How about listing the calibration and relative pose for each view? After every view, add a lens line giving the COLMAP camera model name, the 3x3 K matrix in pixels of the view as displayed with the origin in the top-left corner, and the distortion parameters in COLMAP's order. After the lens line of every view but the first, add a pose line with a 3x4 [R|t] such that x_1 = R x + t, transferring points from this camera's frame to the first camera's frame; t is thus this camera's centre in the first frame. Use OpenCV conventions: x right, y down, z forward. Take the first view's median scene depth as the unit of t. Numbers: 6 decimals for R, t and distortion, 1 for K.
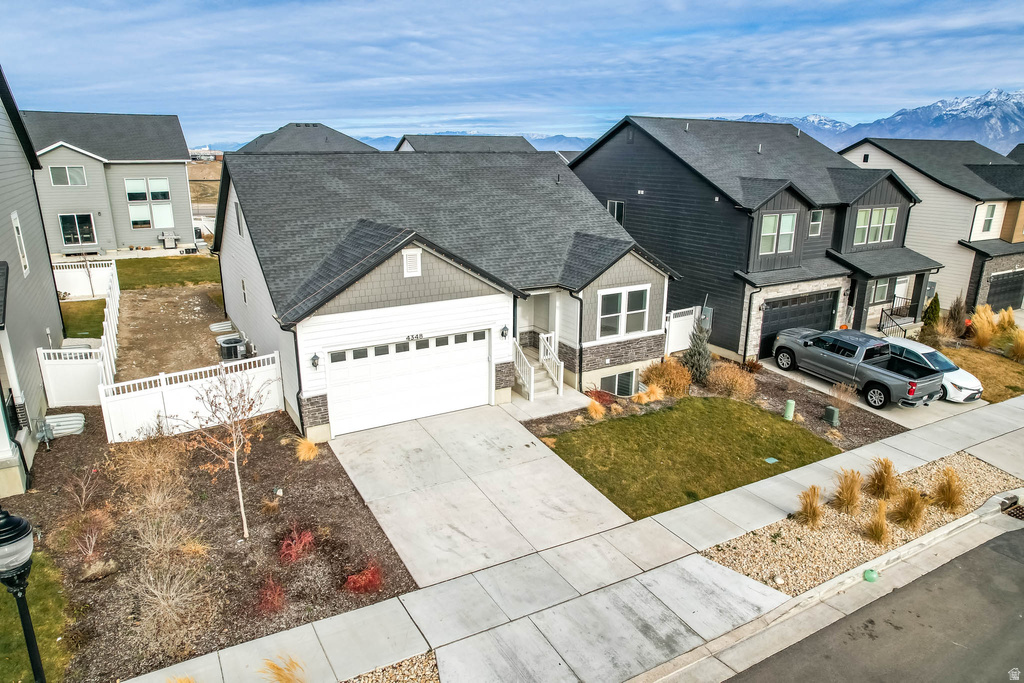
lens RADIAL K [[656.1, 0, 510.3], [0, 656.1, 345.5], [0, 0, 1]] dist [-0.074638, 0.063255]
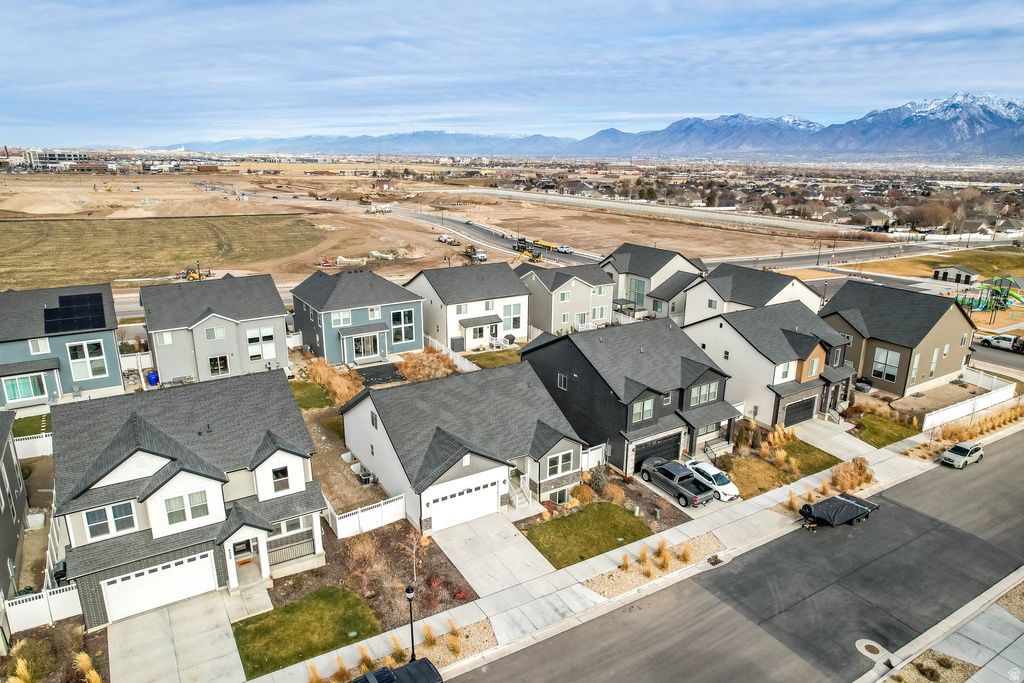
lens RADIAL K [[656.1, 0, 510.3], [0, 656.1, 345.5], [0, 0, 1]] dist [-0.074638, 0.063255]
pose [[0.999492, -0.006893, 0.031106, -0.049448], [0.006830, 0.999974, 0.002121, -0.435946], [-0.031120, -0.001907, 0.999514, -1.093068]]
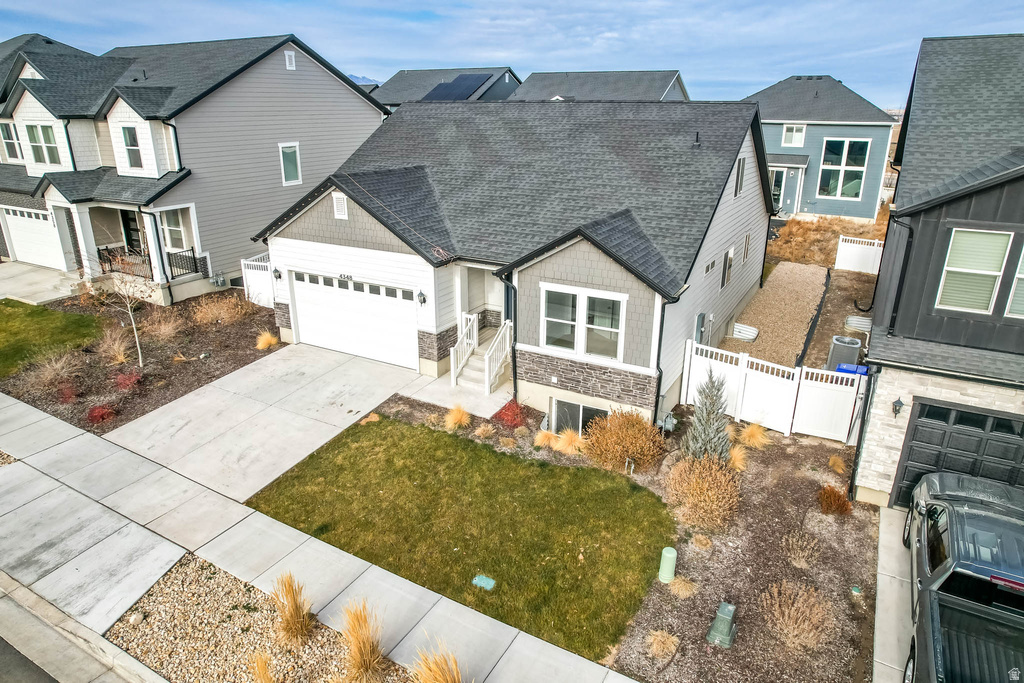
lens RADIAL K [[656.1, 0, 510.3], [0, 656.1, 345.5], [0, 0, 1]] dist [-0.074638, 0.063255]
pose [[0.505116, 0.294109, -0.811393, 0.723063], [-0.249331, 0.949785, 0.189057, -0.143223], [0.826252, 0.106810, 0.553082, 0.535224]]
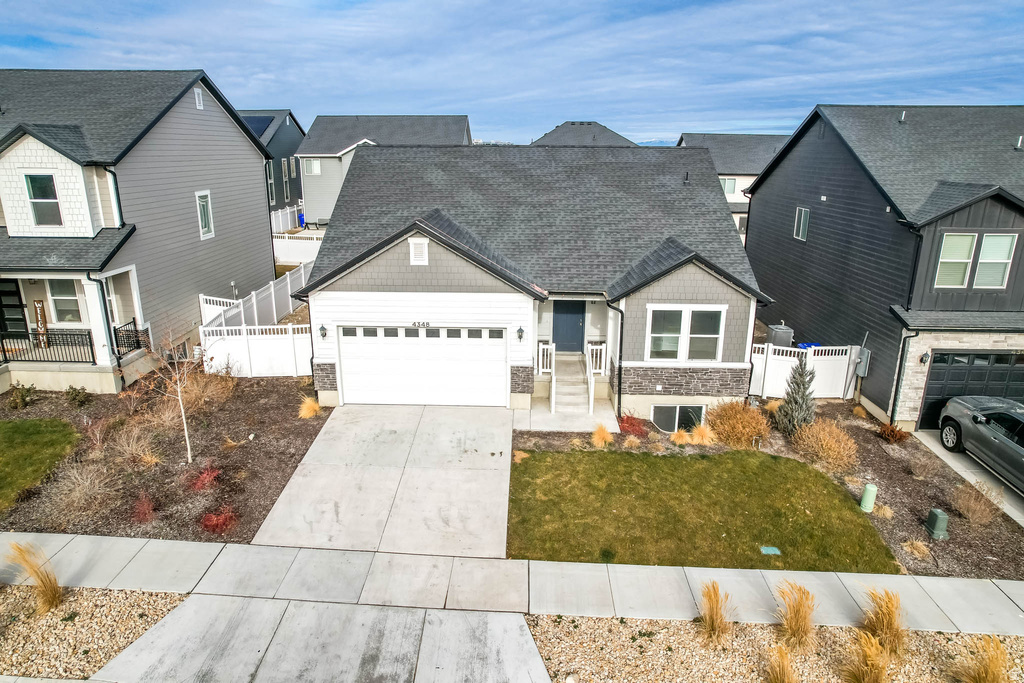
lens RADIAL K [[656.1, 0, 510.3], [0, 656.1, 345.5], [0, 0, 1]] dist [-0.074638, 0.063255]
pose [[0.849476, 0.152098, -0.505230, 0.407815], [-0.153561, 0.987367, 0.039053, -0.034334], [0.504787, 0.044409, 0.862101, 0.157019]]
